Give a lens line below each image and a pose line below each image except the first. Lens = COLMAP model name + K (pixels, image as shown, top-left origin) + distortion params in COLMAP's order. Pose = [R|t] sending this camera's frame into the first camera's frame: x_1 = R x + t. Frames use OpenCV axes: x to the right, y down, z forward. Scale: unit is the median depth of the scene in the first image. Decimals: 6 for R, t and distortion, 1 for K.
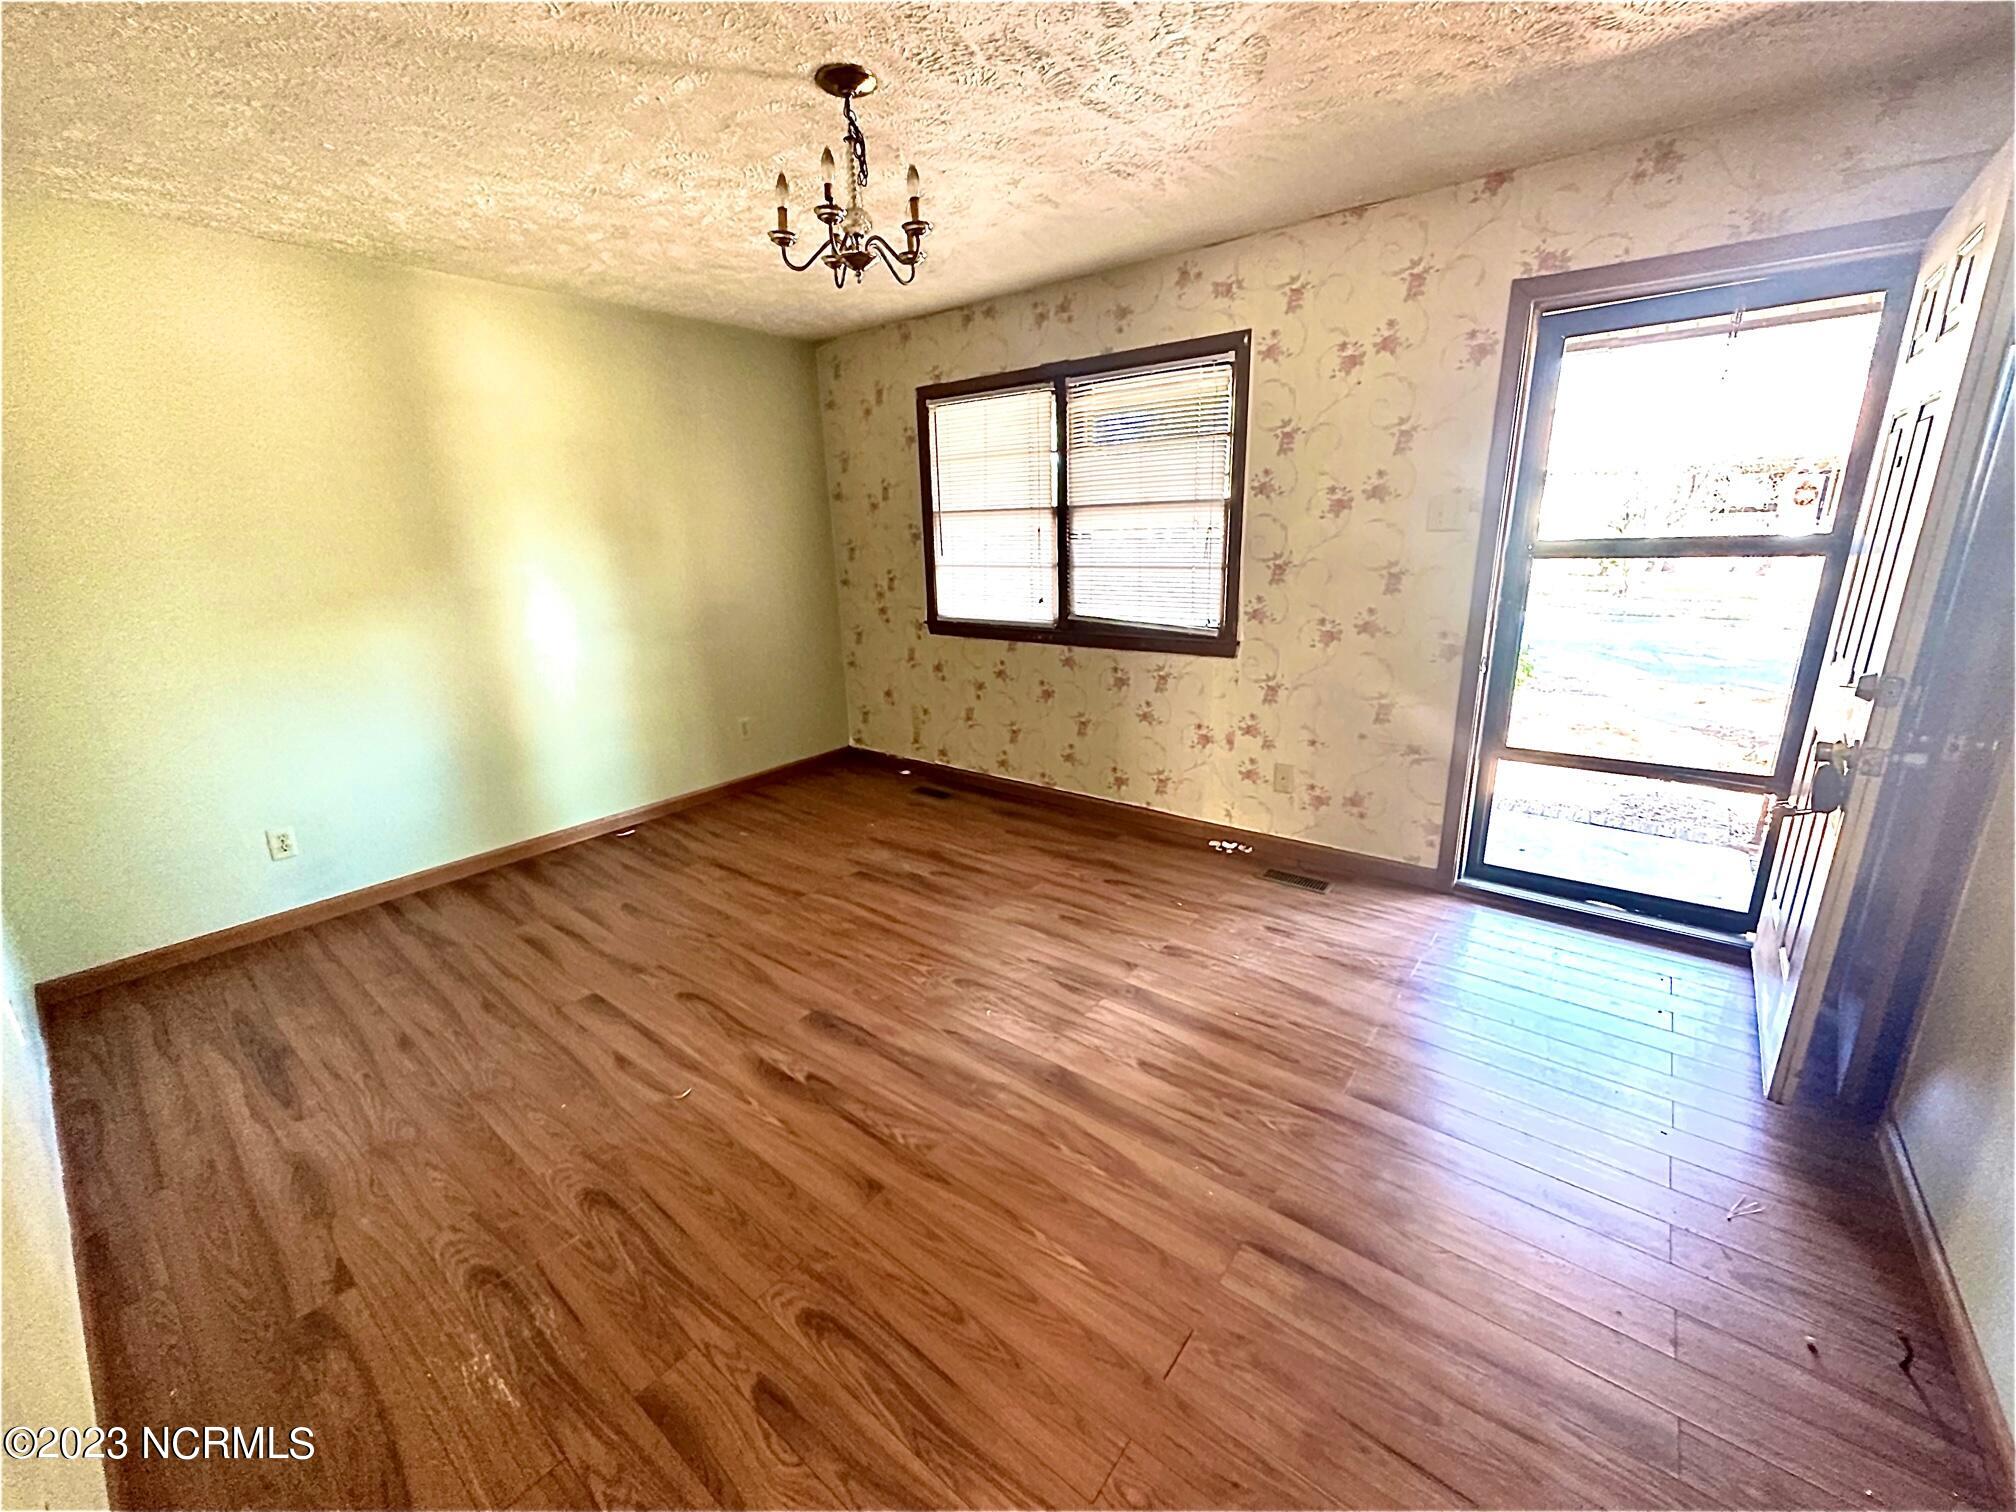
lens RADIAL K [[805.8, 0, 1008.0], [0, 805.8, 756.0], [0, 0, 1]] dist [0.000855, 0.000135]
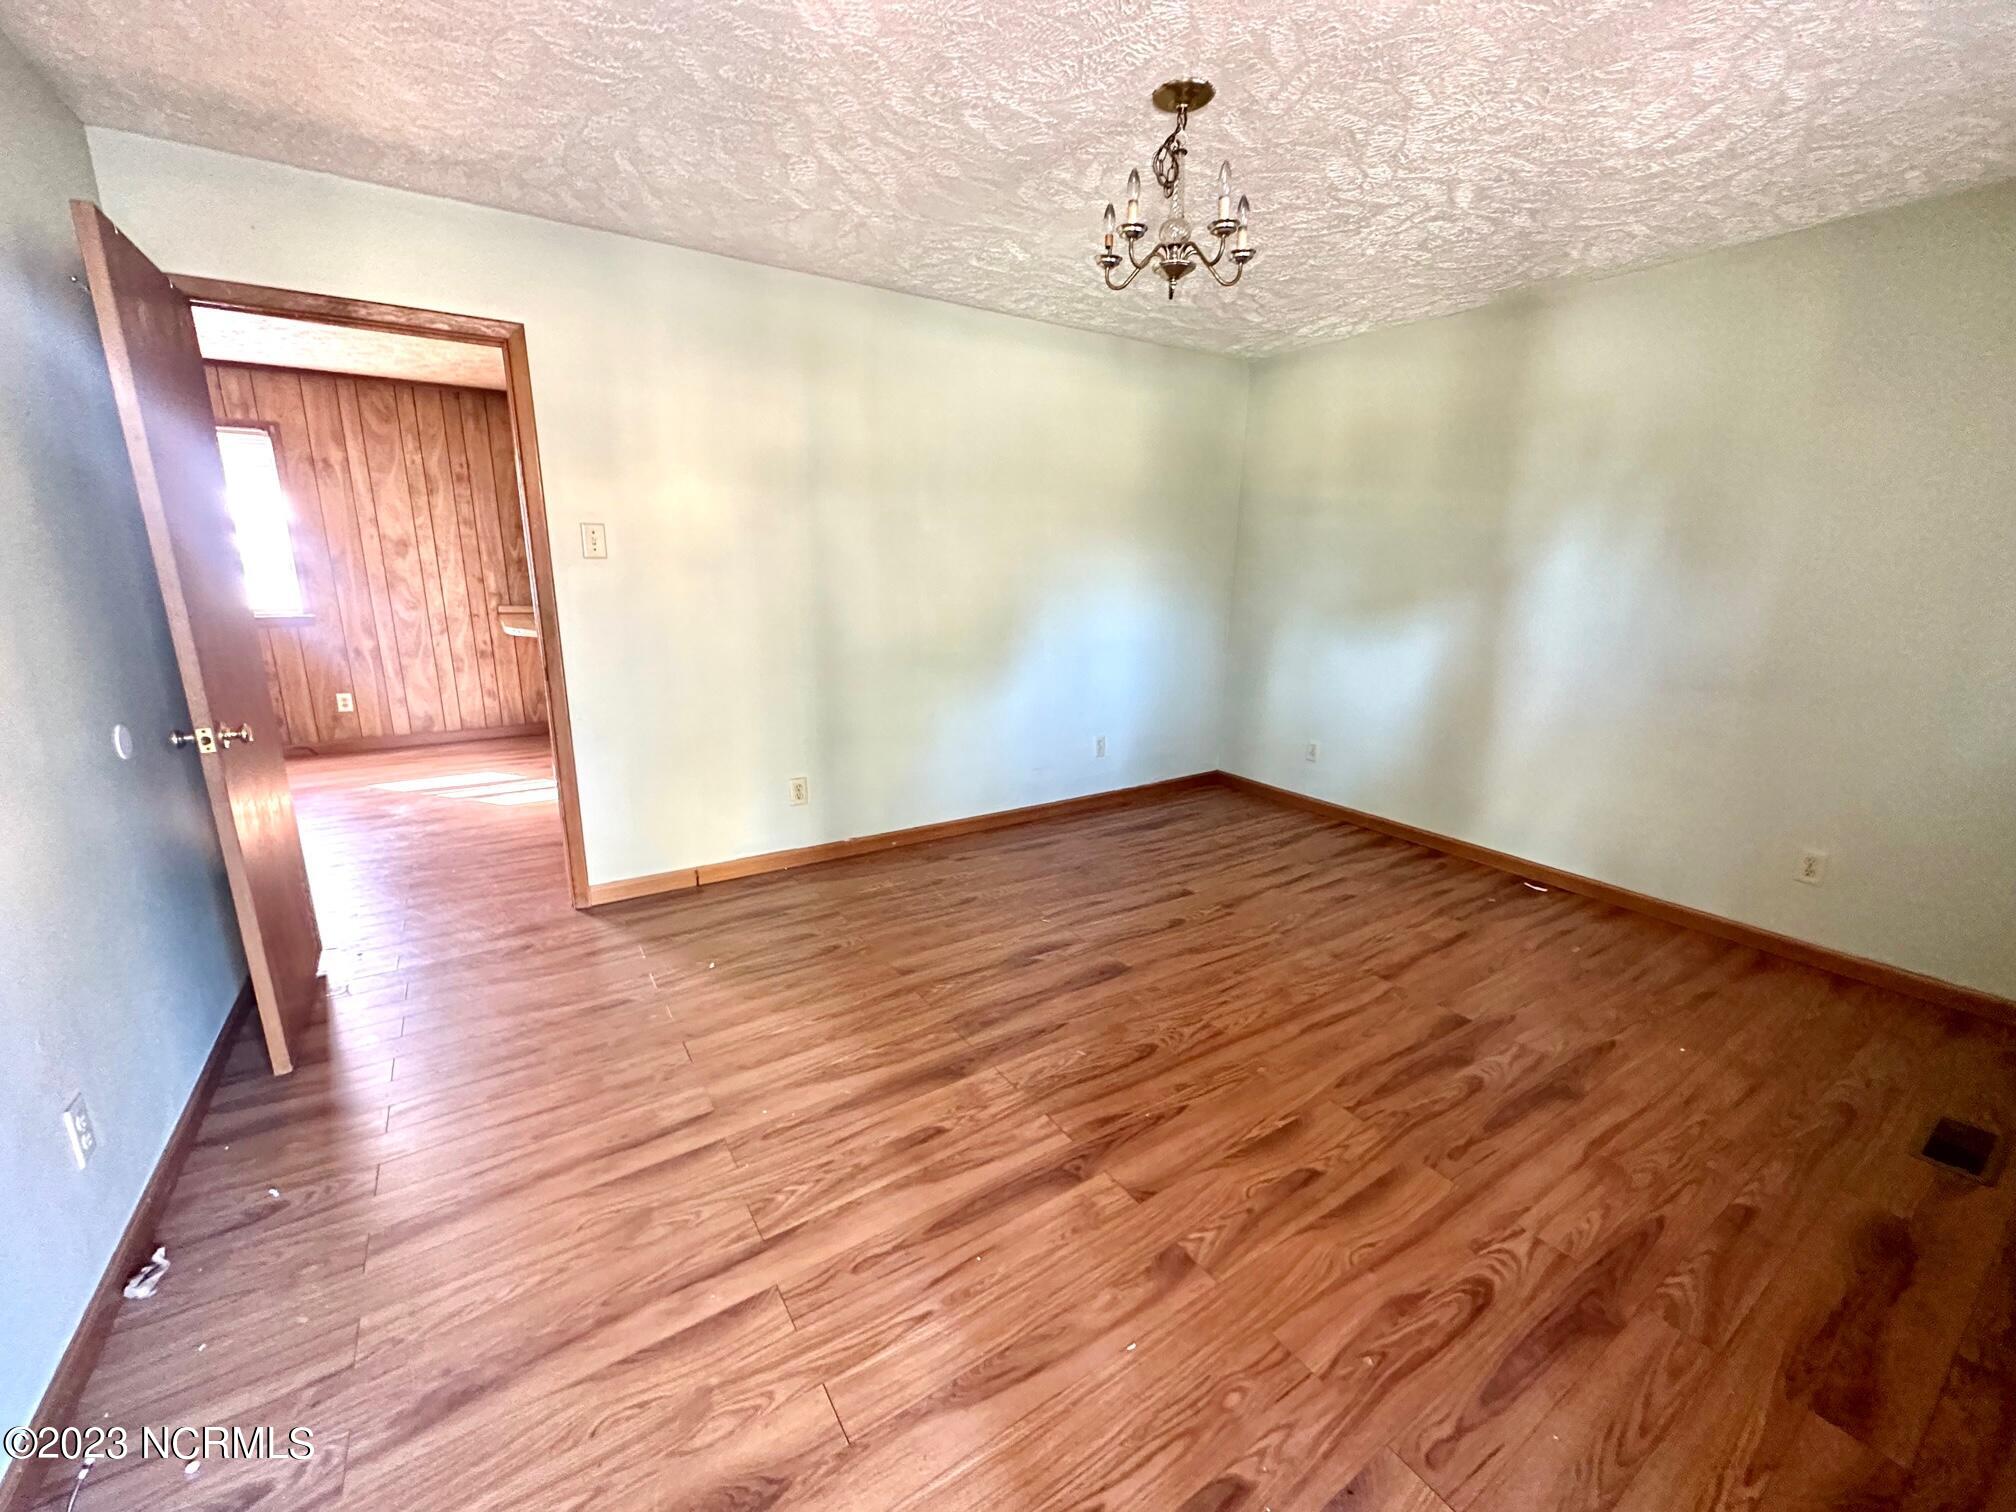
lens RADIAL K [[809.5, 0, 999.9], [0, 809.5, 757.2], [0, 0, 1]] dist [-0.003402, -0.000321]
pose [[-0.318727, 0.254395, -0.913070, 0.647773], [-0.270000, 0.899032, 0.344734, -0.239530], [0.908578, 0.356405, -0.217859, 0.834992]]
